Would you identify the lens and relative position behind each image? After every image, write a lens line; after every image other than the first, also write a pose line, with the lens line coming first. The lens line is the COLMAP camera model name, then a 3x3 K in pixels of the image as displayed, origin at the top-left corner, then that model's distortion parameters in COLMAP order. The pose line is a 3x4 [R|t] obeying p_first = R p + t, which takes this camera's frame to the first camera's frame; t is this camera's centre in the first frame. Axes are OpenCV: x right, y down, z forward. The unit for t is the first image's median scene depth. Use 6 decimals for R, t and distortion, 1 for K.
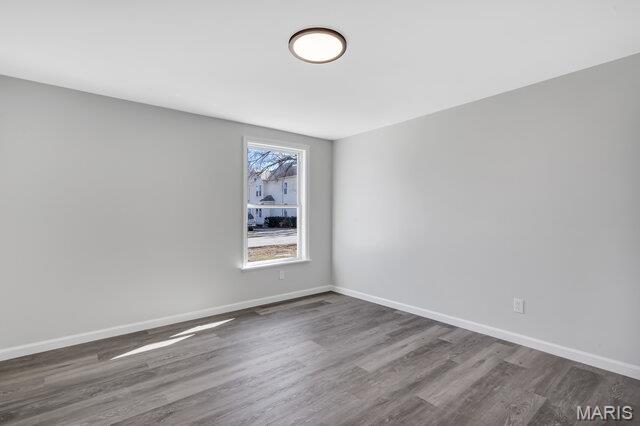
lens RADIAL K [[309.2, 0, 320.0], [0, 309.2, 213.0], [0, 0, 1]] dist [0.001751, 0.000334]
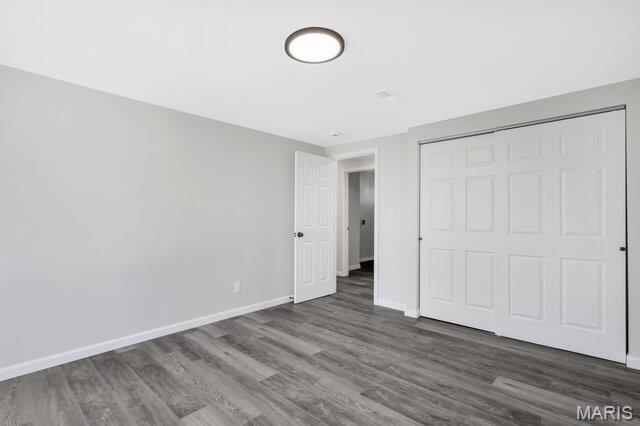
lens RADIAL K [[301.7, 0, 323.9], [0, 301.7, 211.1], [0, 0, 1]] dist [-0.001425, -0.000008]
pose [[-0.160965, 0.026351, 0.986608, -0.733900], [-0.002416, 0.999630, -0.027093, 0.007151], [-0.986957, -0.006744, -0.160842, 0.866256]]
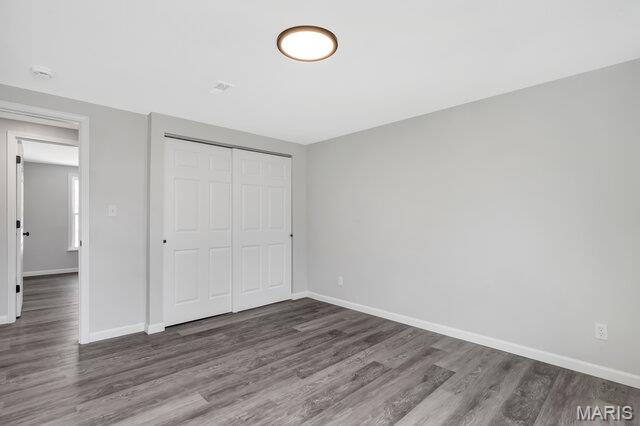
lens RADIAL K [[300.3, 0, 317.5], [0, 300.3, 216.2], [0, 0, 1]] dist [-0.002033, -0.000011]
pose [[-0.997267, -0.000578, -0.073877, 0.024340], [-0.000178, 0.999985, -0.005424, -0.002948], [0.073879, -0.005396, -0.997253, 1.484425]]
